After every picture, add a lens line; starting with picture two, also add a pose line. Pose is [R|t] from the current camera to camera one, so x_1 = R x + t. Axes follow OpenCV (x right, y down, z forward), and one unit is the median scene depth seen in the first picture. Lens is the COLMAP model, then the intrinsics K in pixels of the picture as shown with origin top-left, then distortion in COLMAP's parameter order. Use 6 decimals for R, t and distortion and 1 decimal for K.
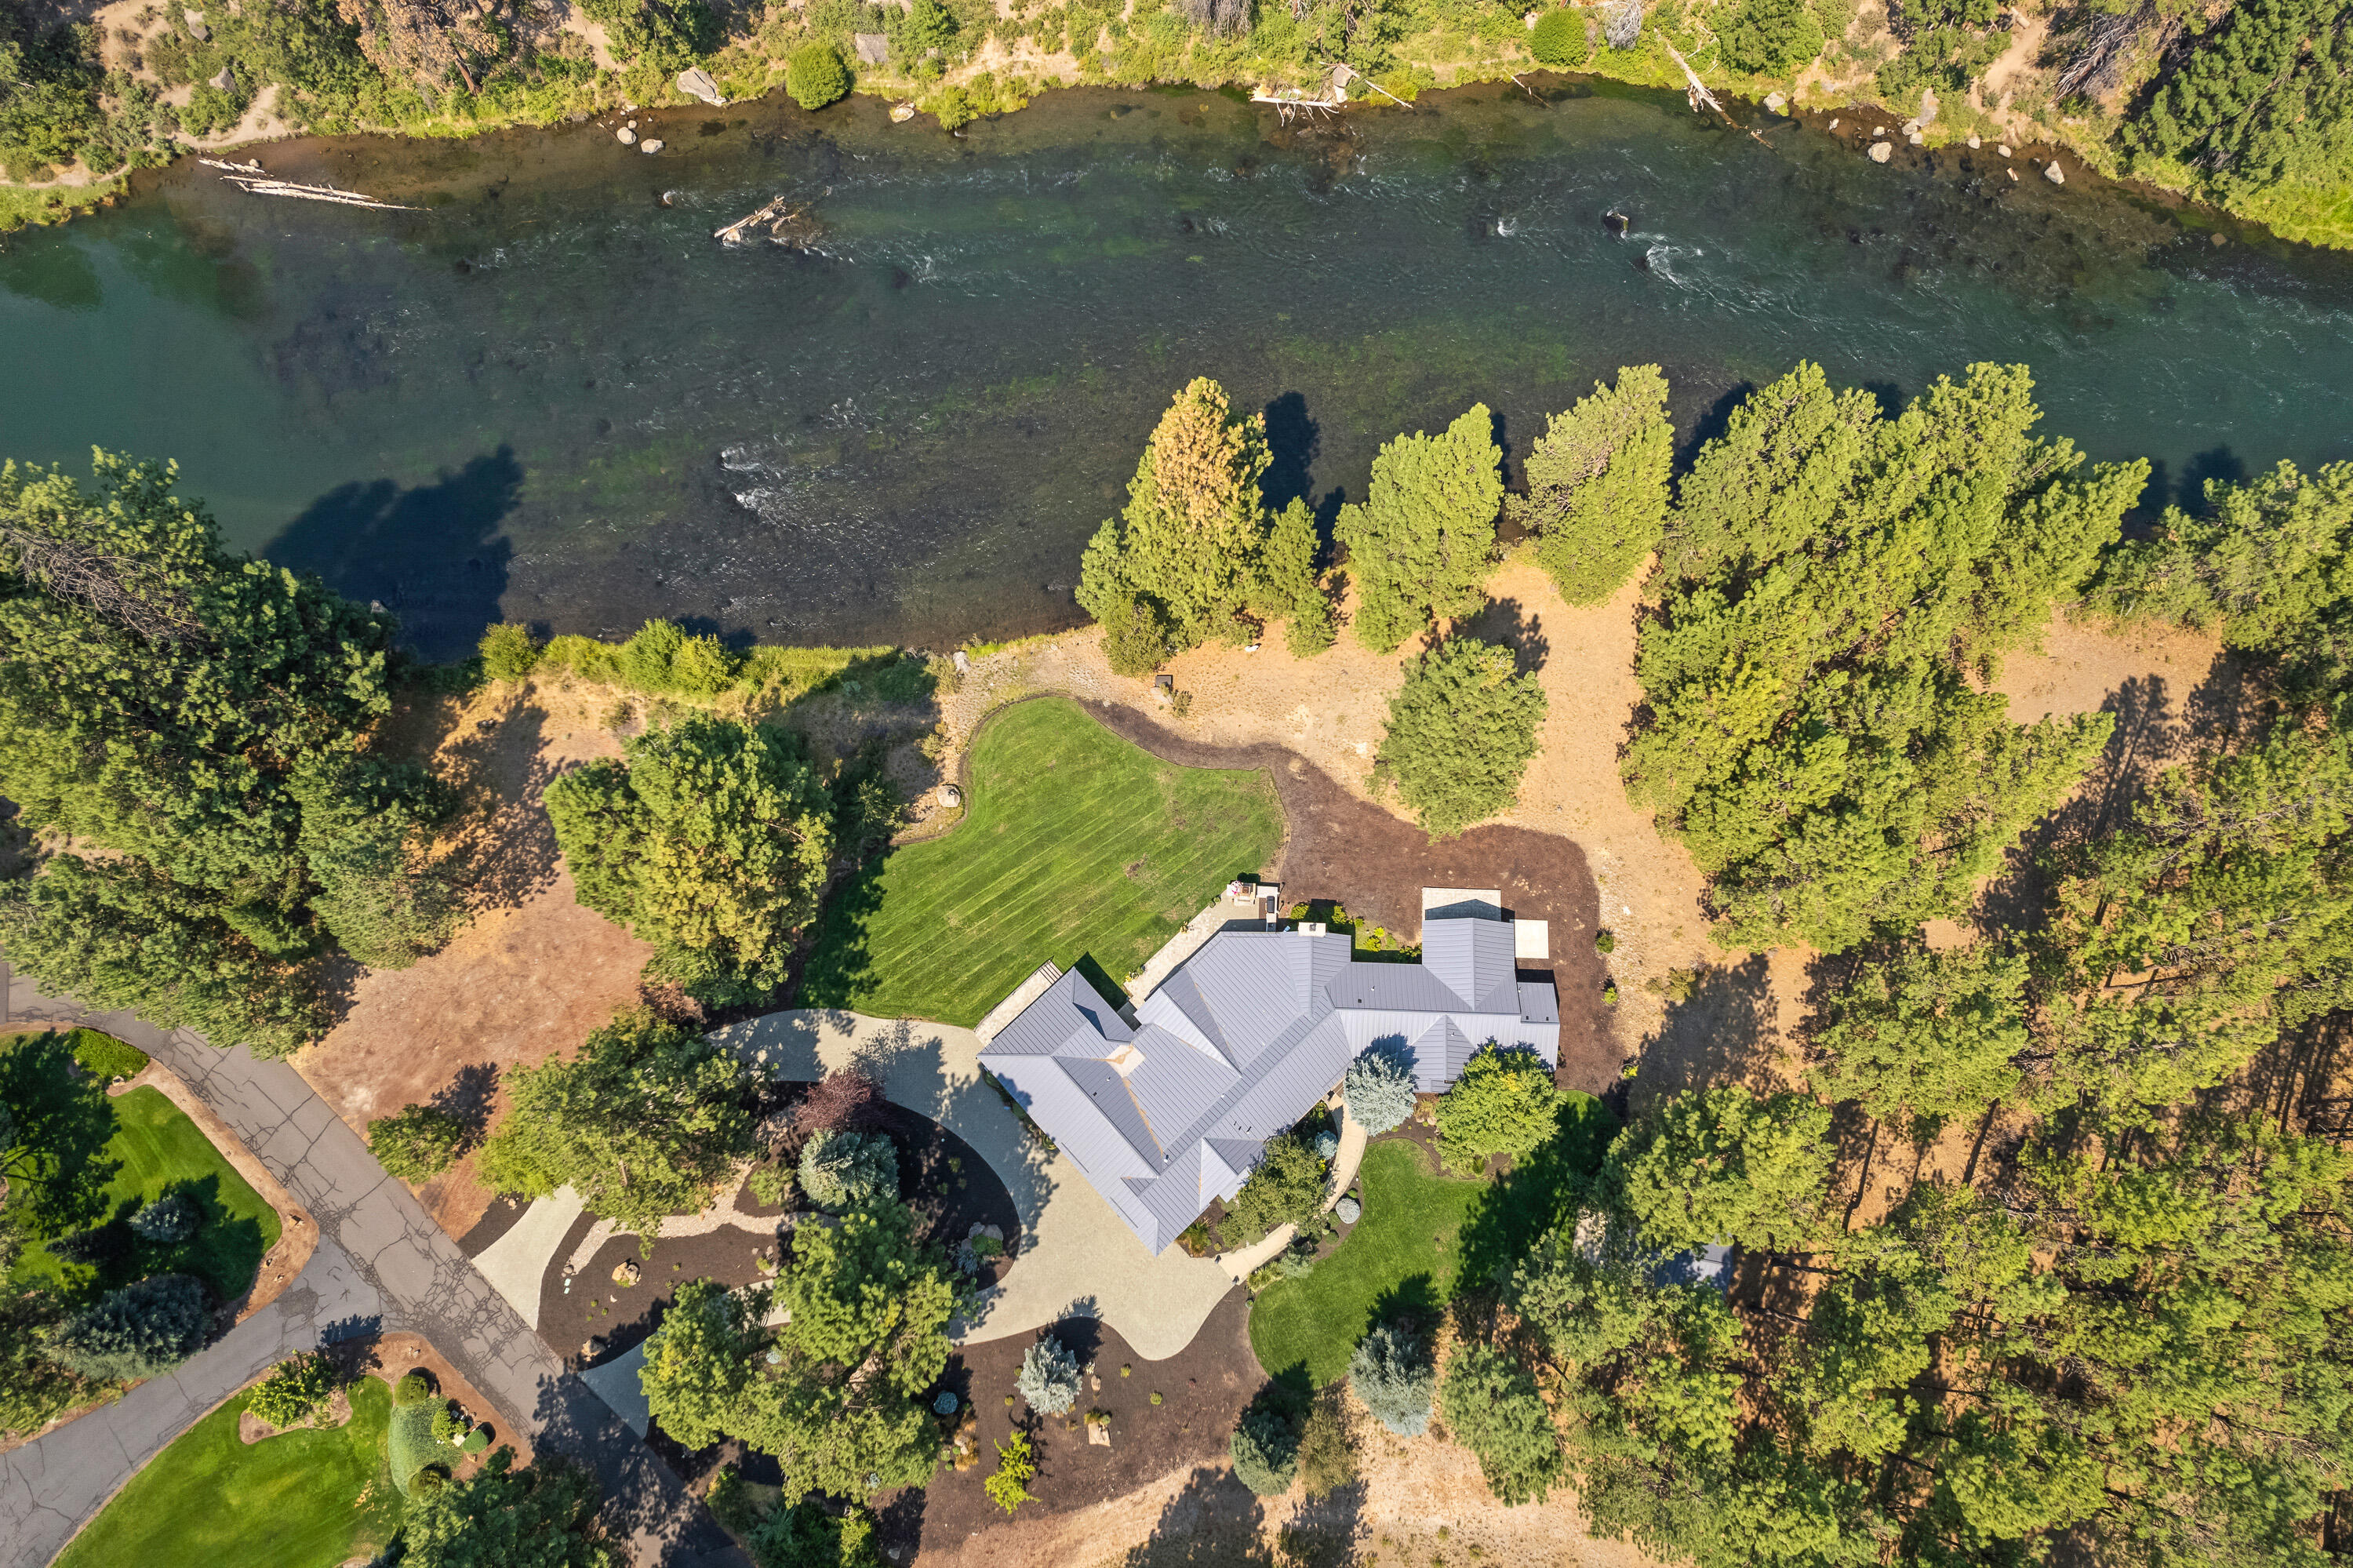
lens RADIAL K [[1492.0, 0, 1171.4], [0, 1492.0, 788.1], [0, 0, 1]] dist [-0.060046, 0.041893]
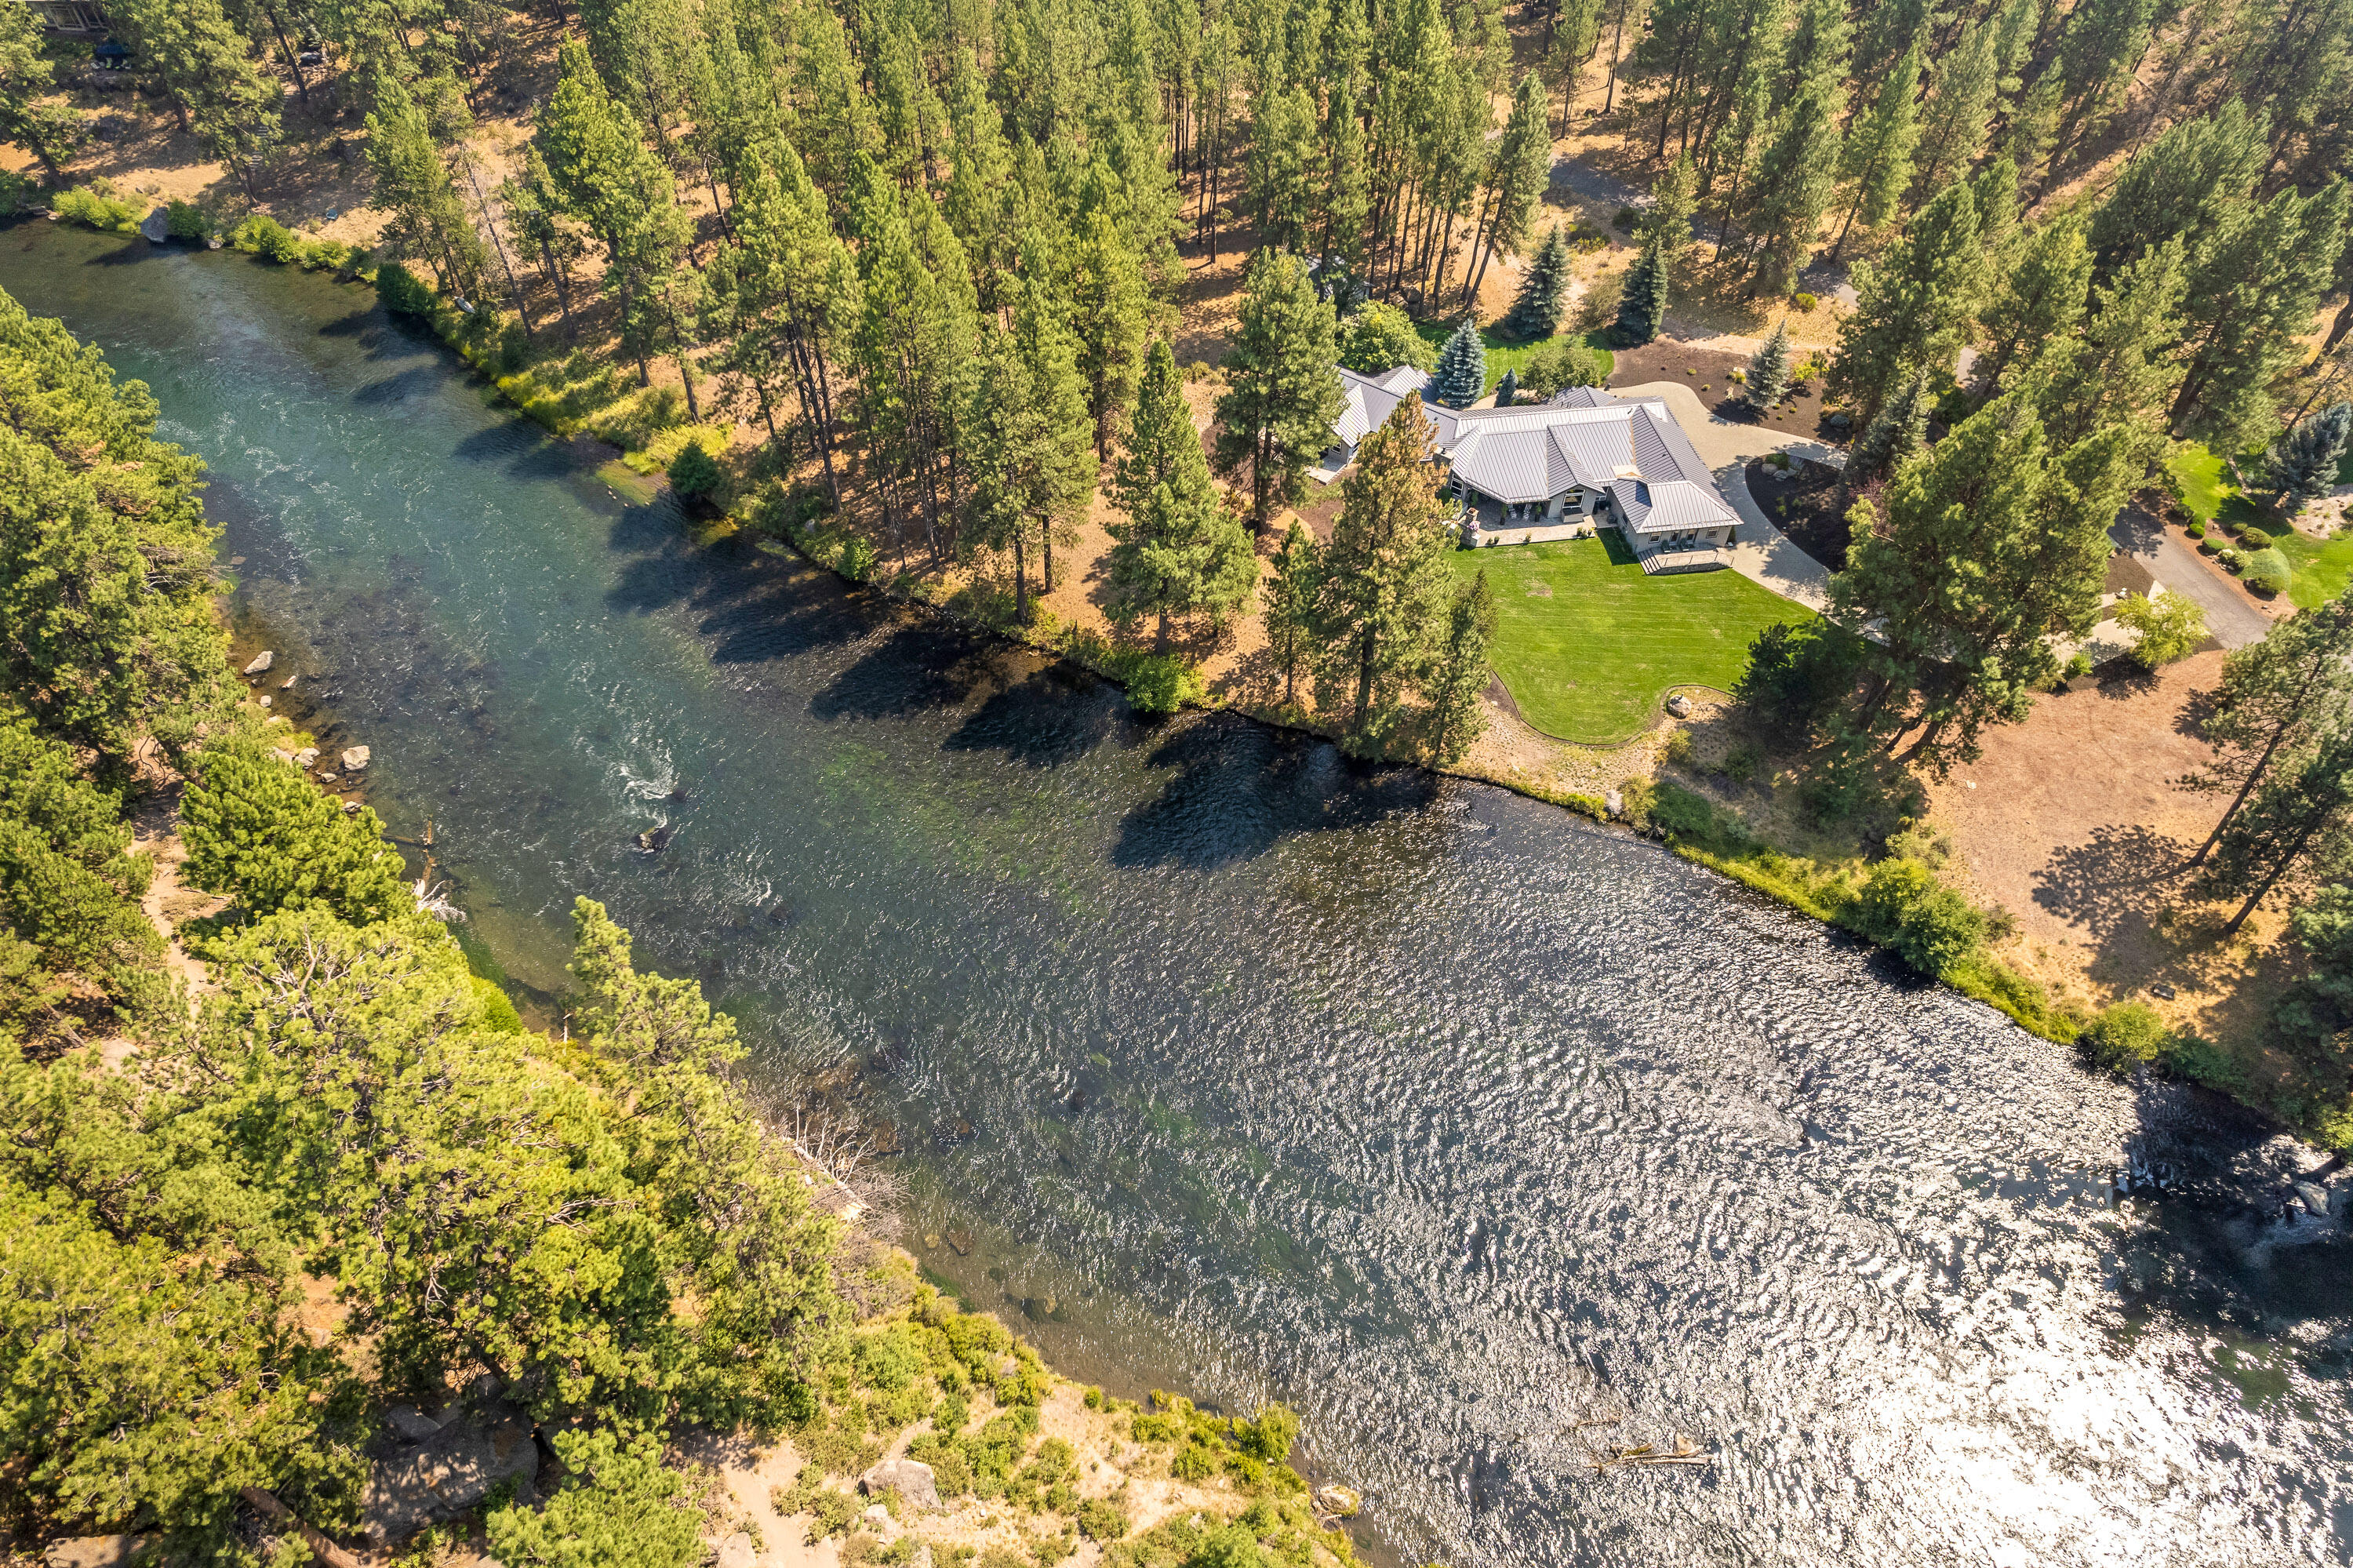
lens RADIAL K [[1492.0, 0, 1191.0], [0, 1492.0, 786.1], [0, 0, 1]] dist [-0.060046, 0.041893]
pose [[-0.829053, -0.428215, 0.359587, -0.268141], [0.535833, -0.424552, 0.729821, -0.956291], [-0.159857, 0.797739, 0.581428, 0.534949]]
